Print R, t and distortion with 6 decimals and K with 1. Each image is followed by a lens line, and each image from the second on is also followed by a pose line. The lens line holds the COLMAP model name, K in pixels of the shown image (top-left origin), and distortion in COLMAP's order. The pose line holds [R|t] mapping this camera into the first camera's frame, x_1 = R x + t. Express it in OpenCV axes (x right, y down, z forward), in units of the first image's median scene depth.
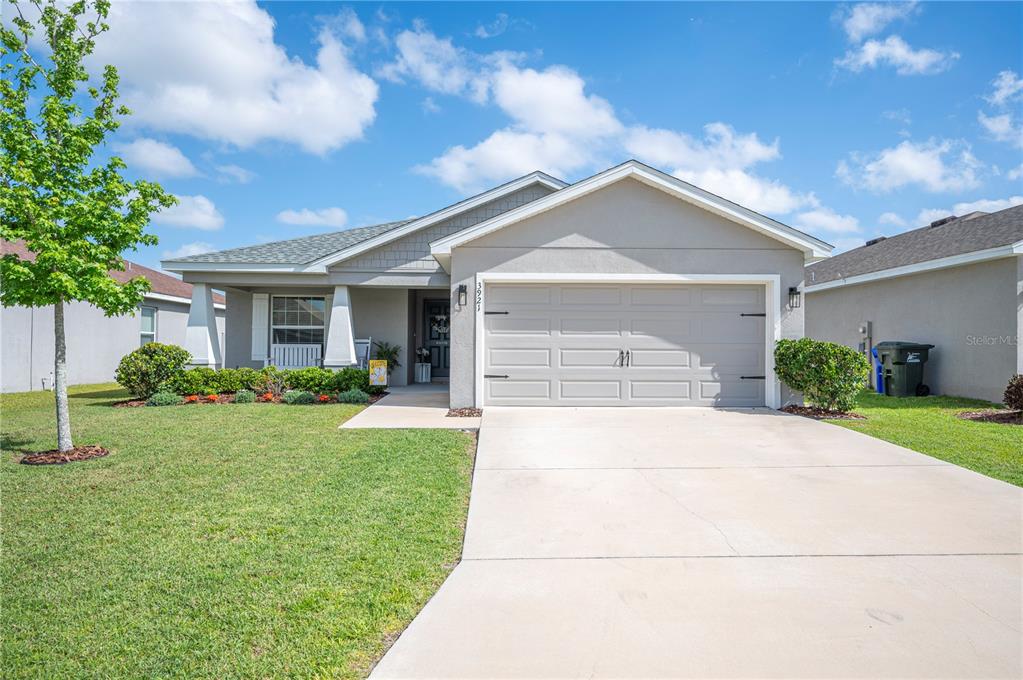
lens RADIAL K [[630.2, 0, 508.8], [0, 630.2, 341.1], [0, 0, 1]] dist [-0.004198, -0.000592]
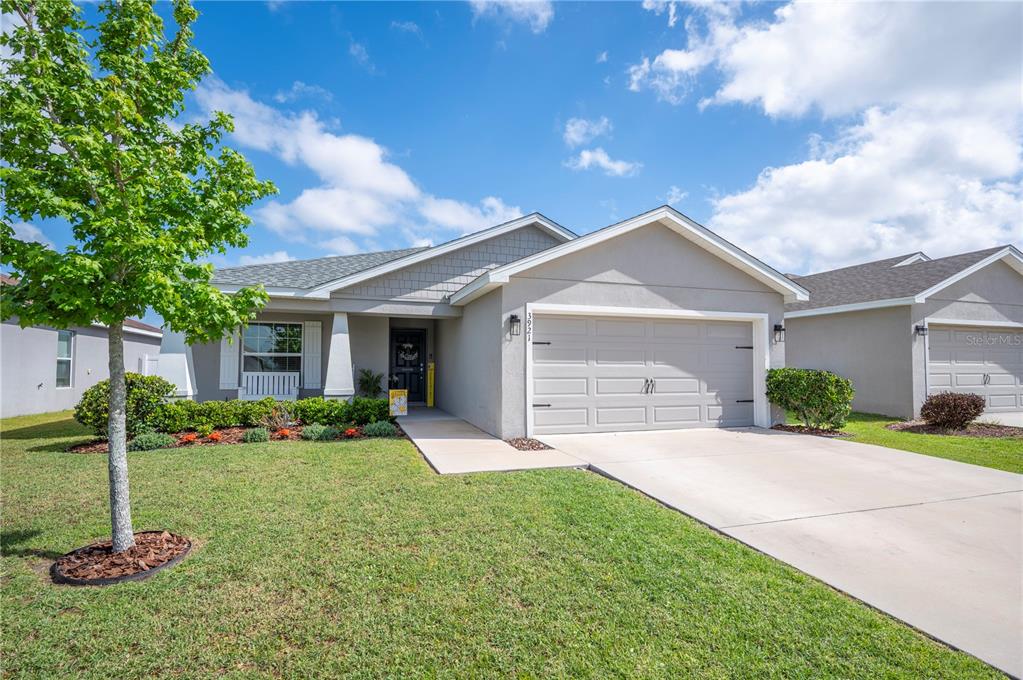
lens RADIAL K [[495.4, 0, 508.2], [0, 495.4, 350.1], [0, 0, 1]] dist [-0.004687, -0.000158]
pose [[0.959521, 0.008651, 0.281504, -0.259128], [-0.000537, 0.999582, -0.028890, -0.008776], [-0.281636, 0.027570, 0.959125, 0.215996]]
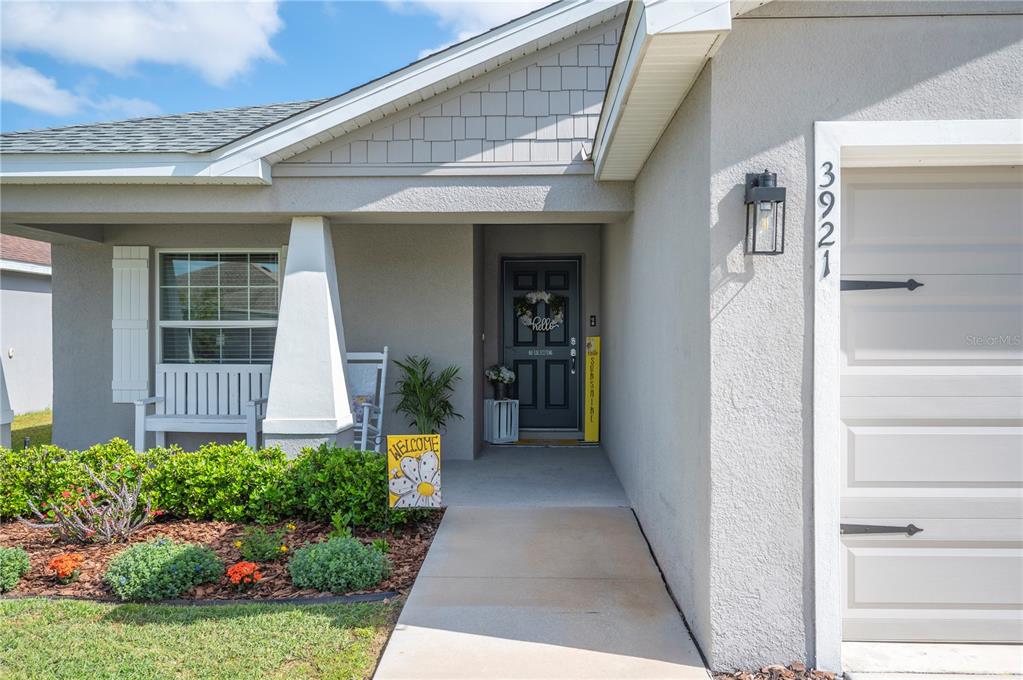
lens RADIAL K [[844.6, 0, 514.2], [0, 844.6, 348.6], [0, 0, 1]] dist [-0.003604, 0.003763]
pose [[0.998229, -0.007323, -0.059028, -0.129080], [0.009048, 0.999538, 0.029000, -0.026011], [0.058789, -0.029483, 0.997835, 0.567241]]
